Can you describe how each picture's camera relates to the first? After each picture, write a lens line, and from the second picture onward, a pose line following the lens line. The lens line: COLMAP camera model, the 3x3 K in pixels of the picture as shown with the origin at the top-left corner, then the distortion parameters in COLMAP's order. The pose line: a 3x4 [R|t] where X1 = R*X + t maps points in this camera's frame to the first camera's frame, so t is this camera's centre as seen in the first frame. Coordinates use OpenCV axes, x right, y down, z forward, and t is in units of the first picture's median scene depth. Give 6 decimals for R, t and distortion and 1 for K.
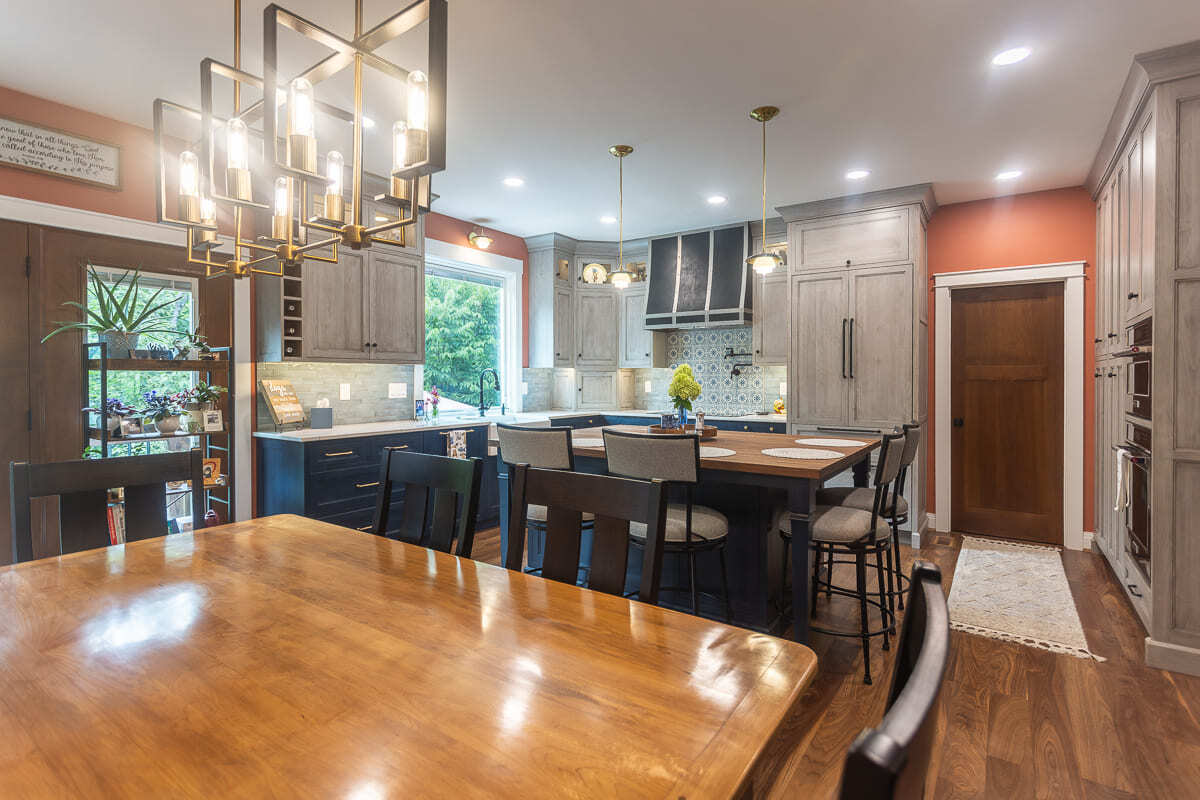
lens RADIAL K [[568.6, 0, 604.4], [0, 568.6, 376.7], [0, 0, 1]] dist [0.002209, 0.000493]
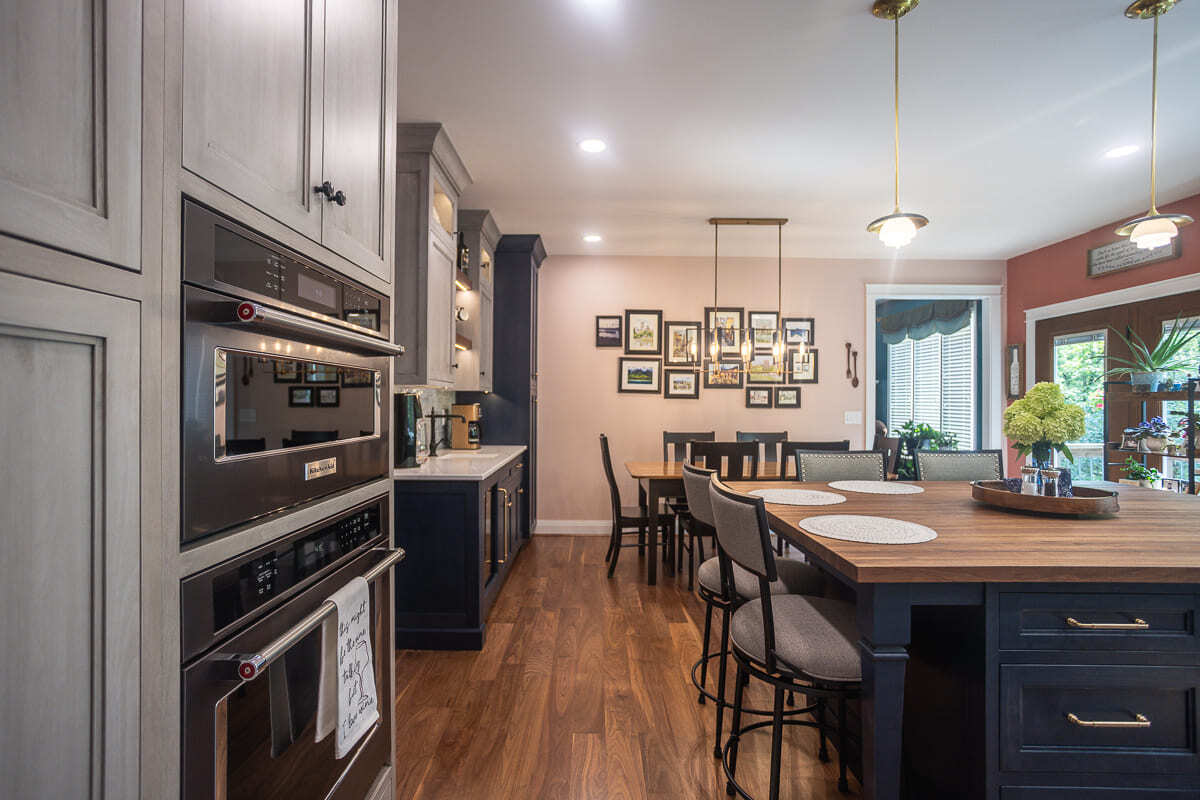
lens RADIAL K [[584.8, 0, 600.0], [0, 584.8, 400.0], [0, 0, 1]] dist [-0.040843, 0.019870]
pose [[-0.809687, -0.007283, -0.586816, 0.560835], [-0.002026, 0.999952, -0.009616, 0.001682], [0.586858, -0.006597, -0.809663, 0.780957]]
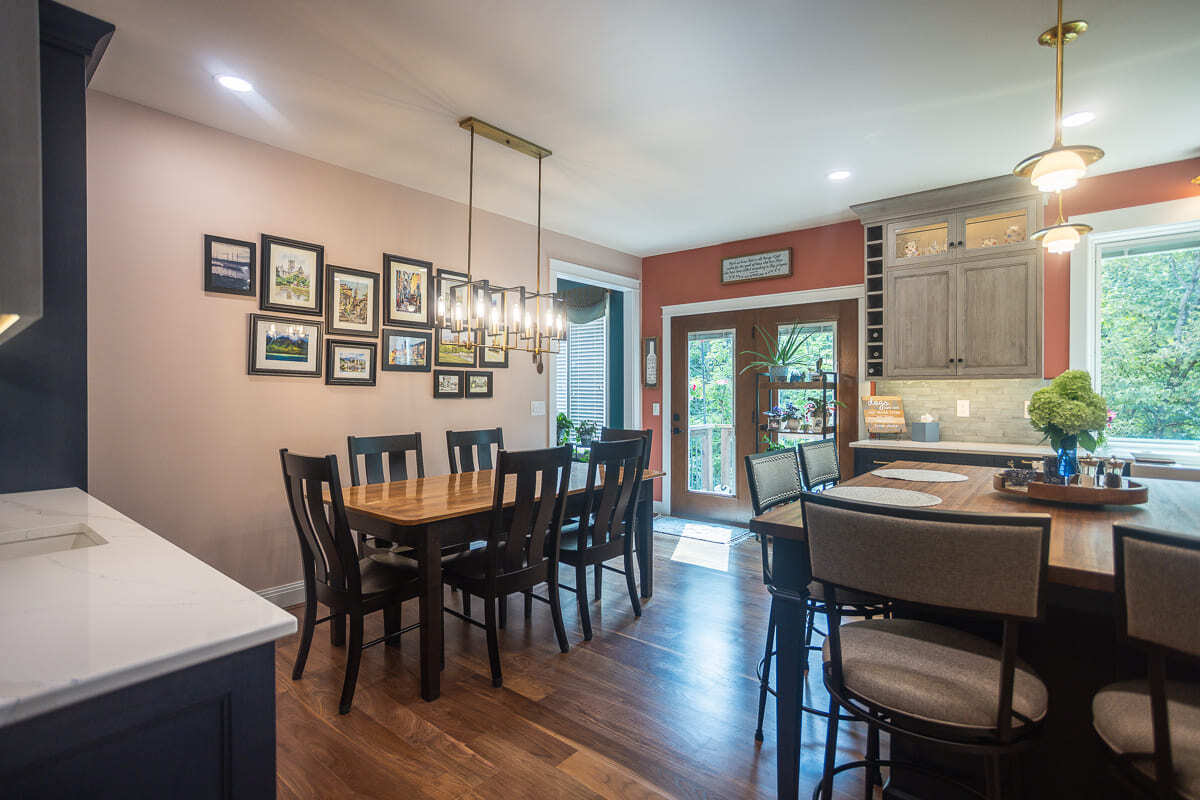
lens RADIAL K [[584.8, 0, 600.0], [0, 584.8, 400.0], [0, 0, 1]] dist [-0.040843, 0.019870]
pose [[-0.087622, 0.011632, -0.996086, 0.492539], [0.001884, 0.999932, 0.011511, -0.000730], [0.996152, -0.000868, -0.087638, 0.377225]]
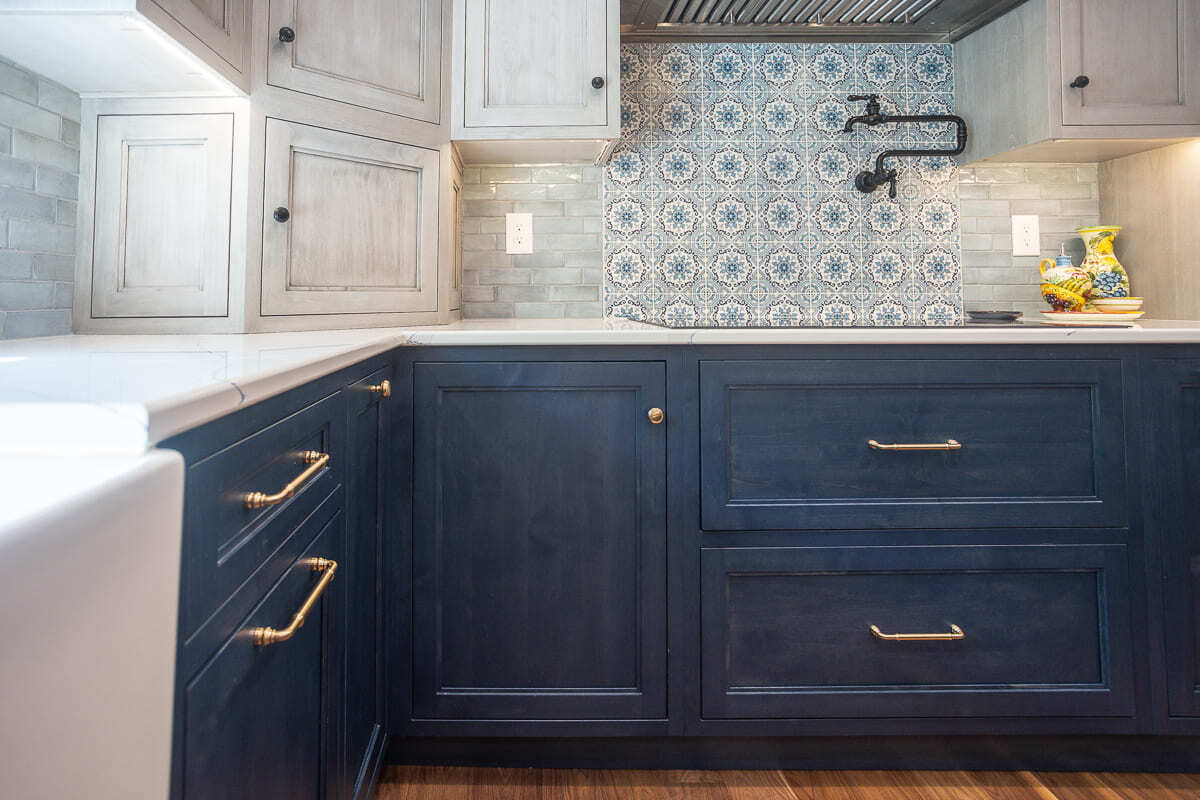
lens RADIAL K [[582.4, 0, 507.5], [0, 582.4, 275.0], [0, 0, 1]] dist [-0.047808, 0.019979]
pose [[0.825954, 0.024274, 0.563215, -0.103649], [-0.006012, 0.999395, -0.034256, 0.057545], [-0.563706, 0.024907, 0.825600, 0.933160]]
